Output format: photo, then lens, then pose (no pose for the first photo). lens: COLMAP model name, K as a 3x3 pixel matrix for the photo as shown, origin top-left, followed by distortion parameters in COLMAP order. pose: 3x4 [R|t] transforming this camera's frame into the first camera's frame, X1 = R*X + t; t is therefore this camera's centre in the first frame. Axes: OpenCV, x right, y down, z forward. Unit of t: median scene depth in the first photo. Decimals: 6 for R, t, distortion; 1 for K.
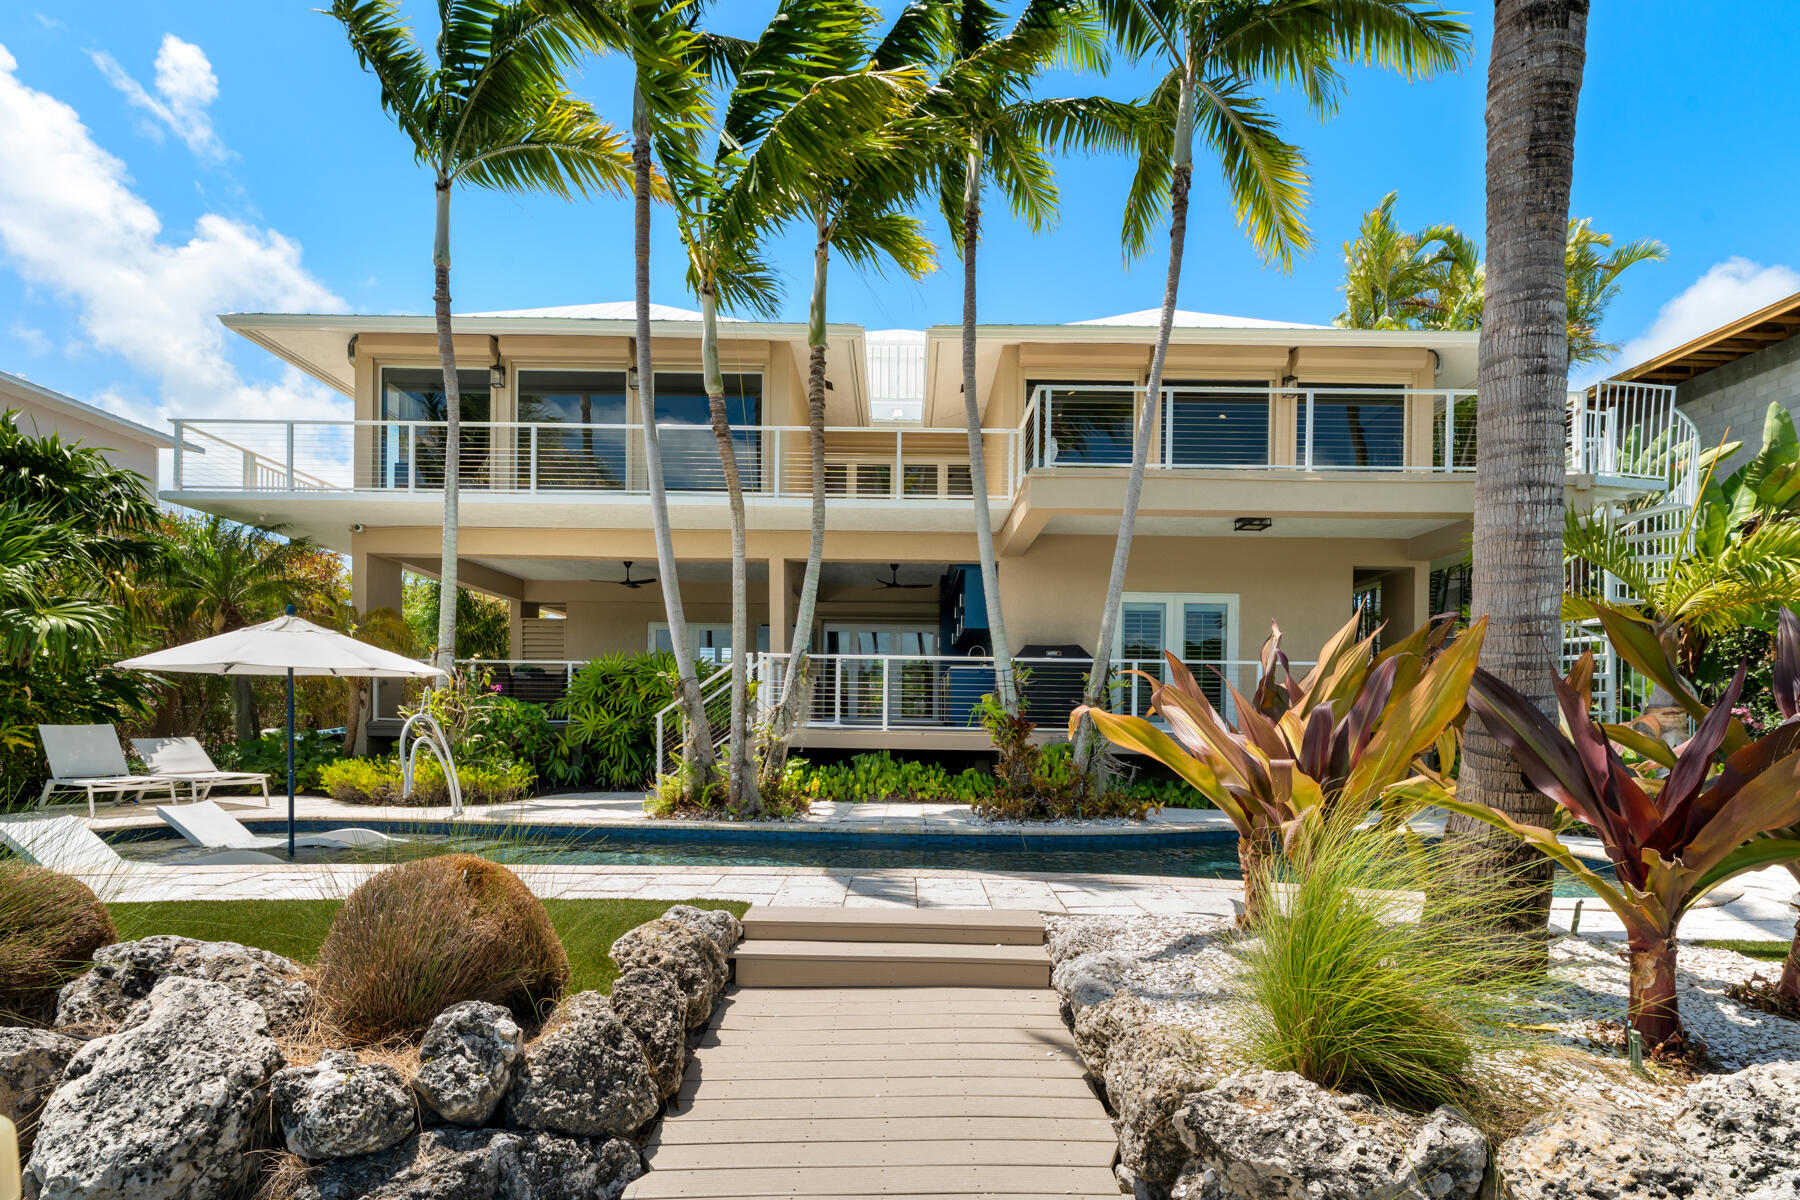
lens RADIAL K [[864.1, 0, 901.6], [0, 864.1, 715.4], [0, 0, 1]] dist [-0.003046, -0.000484]
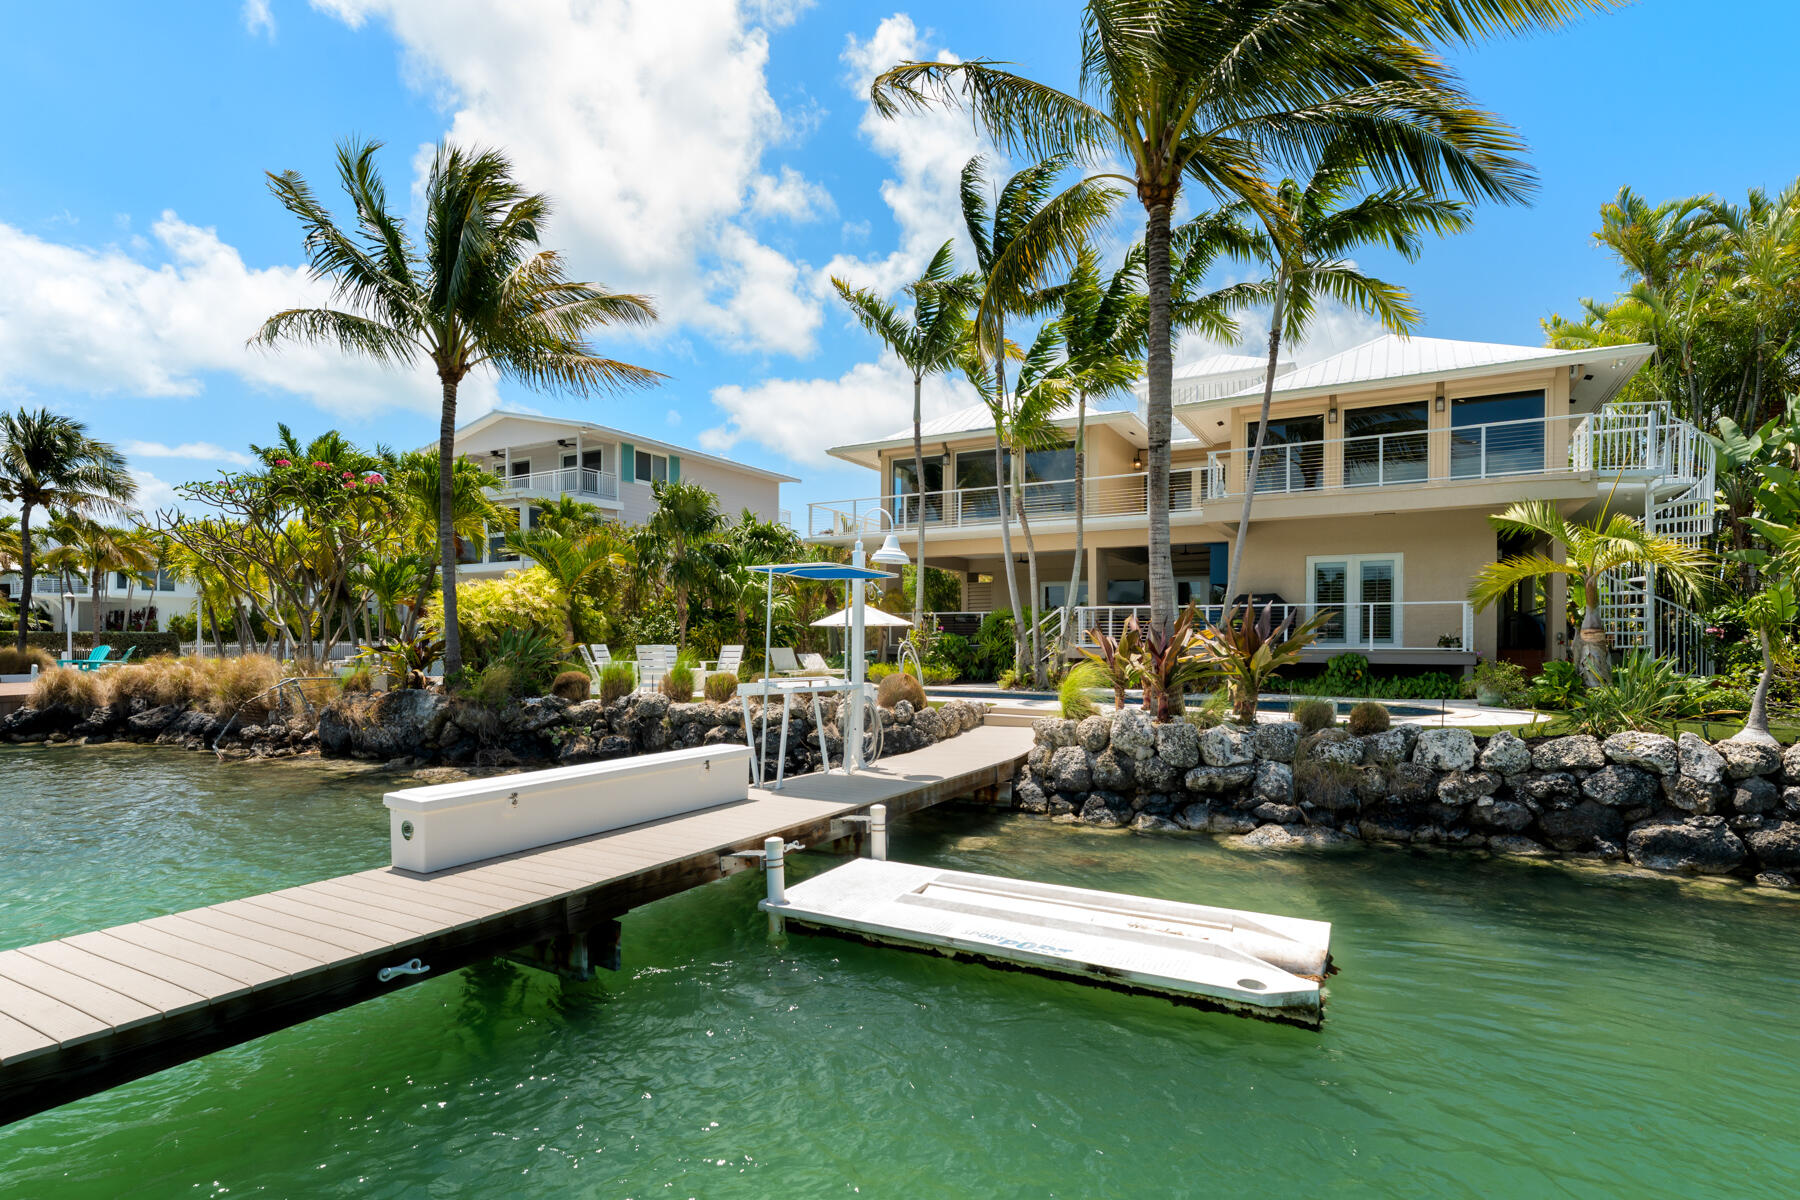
lens RADIAL K [[904.4, 0, 900.0], [0, 904.4, 600.0], [0, 0, 1]] dist [0.000105, 0.000259]
pose [[0.856780, -0.031425, -0.514724, 0.470427], [0.006009, 0.998682, -0.050971, 0.007661], [0.515648, 0.040578, 0.855839, -0.750931]]
